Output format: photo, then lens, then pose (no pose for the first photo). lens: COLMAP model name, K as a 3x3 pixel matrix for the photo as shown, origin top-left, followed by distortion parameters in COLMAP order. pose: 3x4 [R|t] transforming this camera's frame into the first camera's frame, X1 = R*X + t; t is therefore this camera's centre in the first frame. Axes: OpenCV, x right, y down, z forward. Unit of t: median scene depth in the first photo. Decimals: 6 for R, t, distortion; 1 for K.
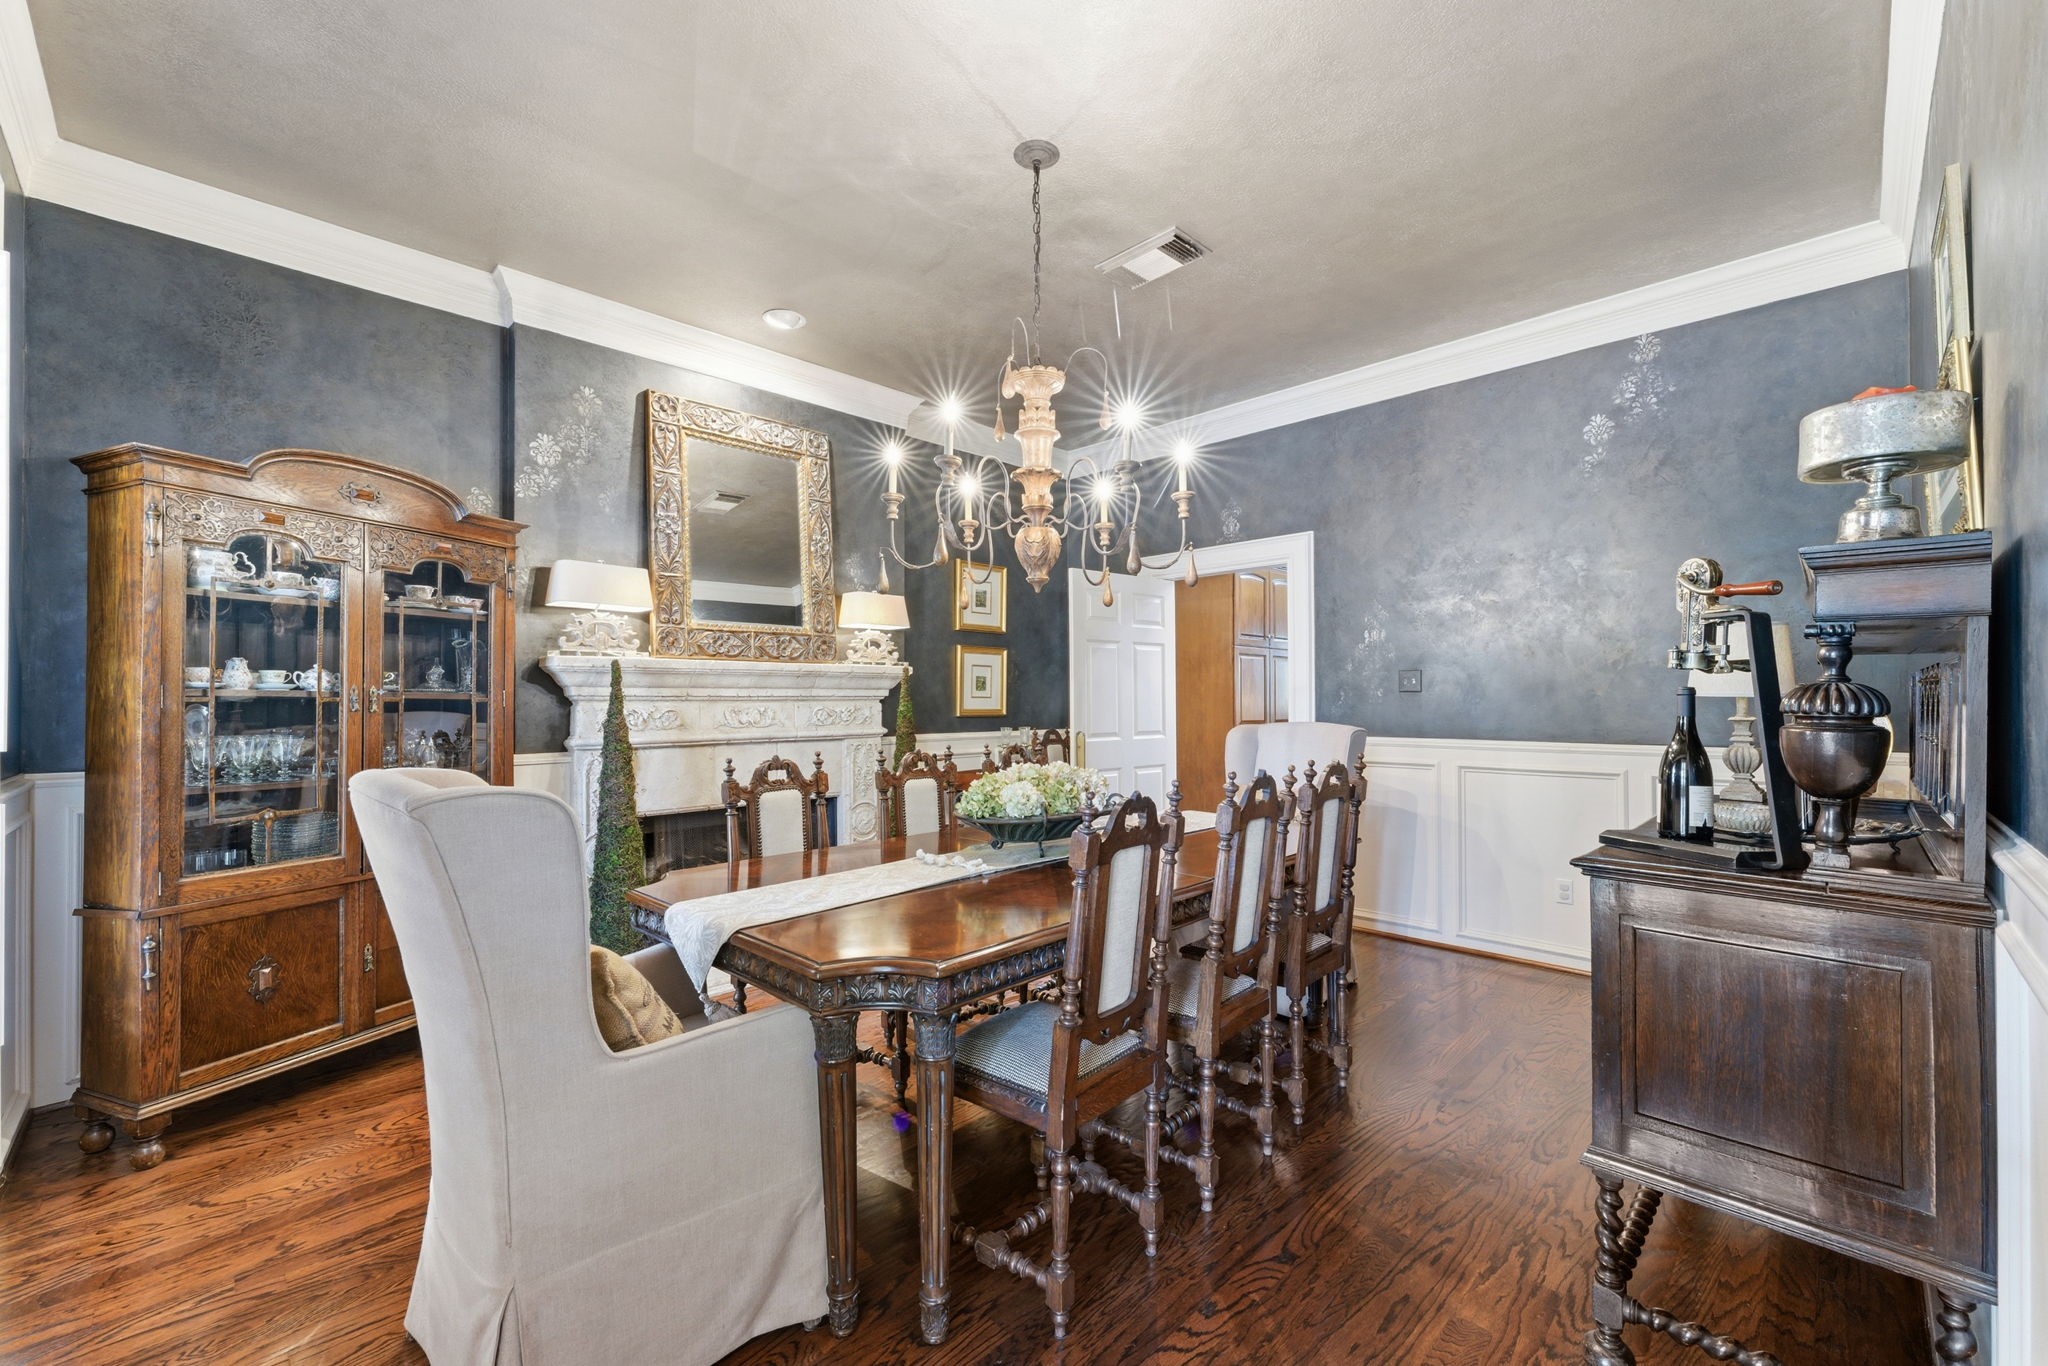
lens RADIAL K [[821.8, 0, 1023.4], [0, 821.8, 686.0], [0, 0, 1]] dist [-0.003066, 0.000538]
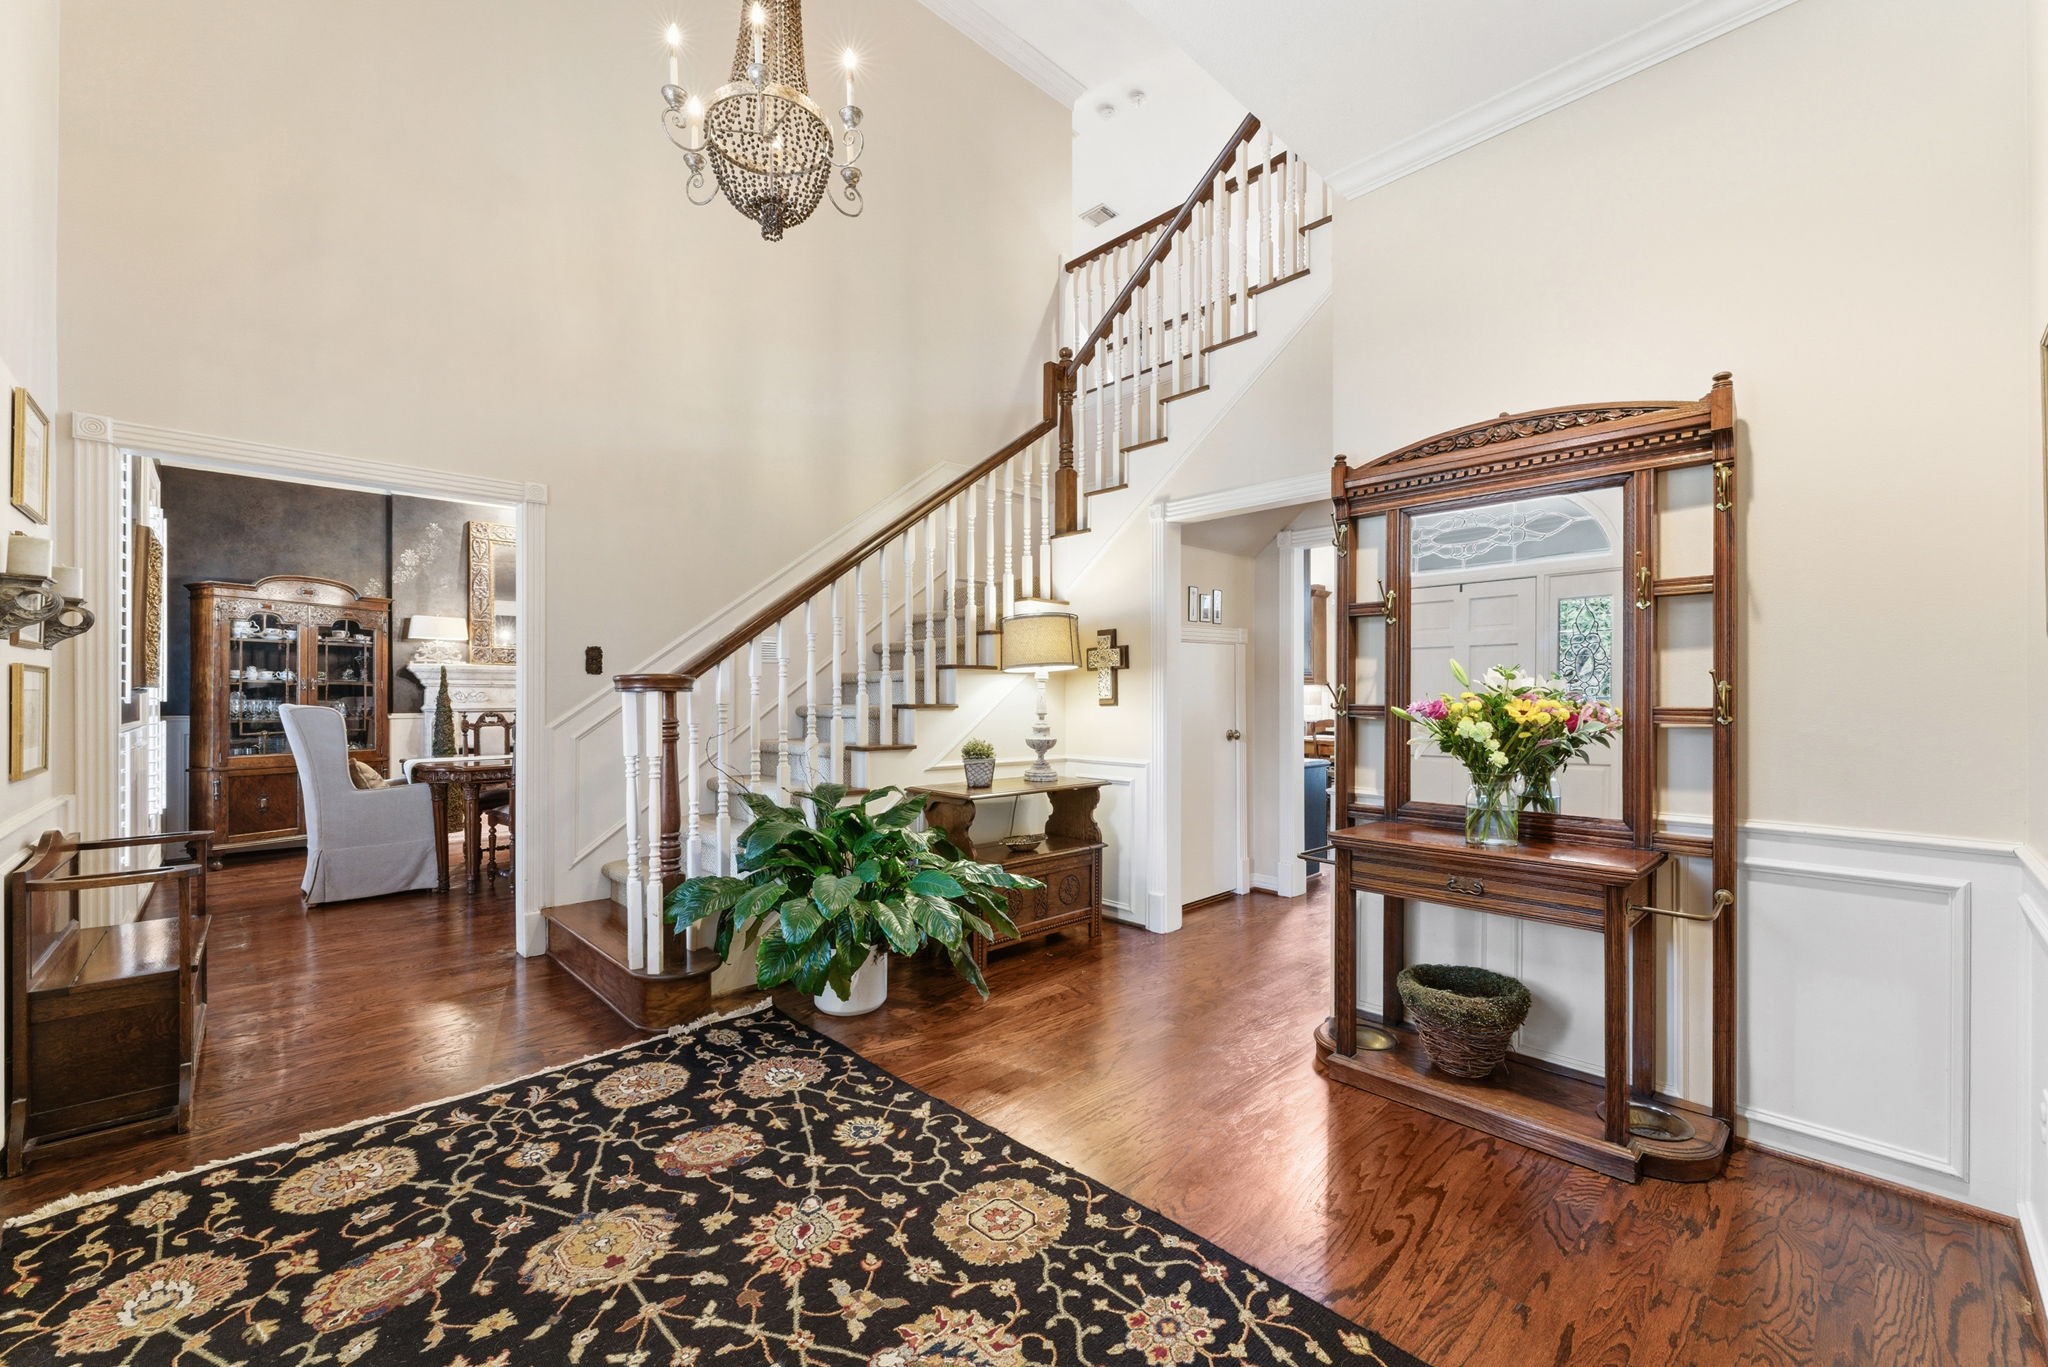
lens RADIAL K [[821.8, 0, 1024.8], [0, 821.8, 688.2], [0, 0, 1]] dist [-0.003066, 0.000538]
pose [[0.999656, 0.002162, -0.026142, 1.160348], [-0.001997, 0.999978, 0.006330, 0.008451], [0.026155, -0.006276, 0.999638, -1.137033]]
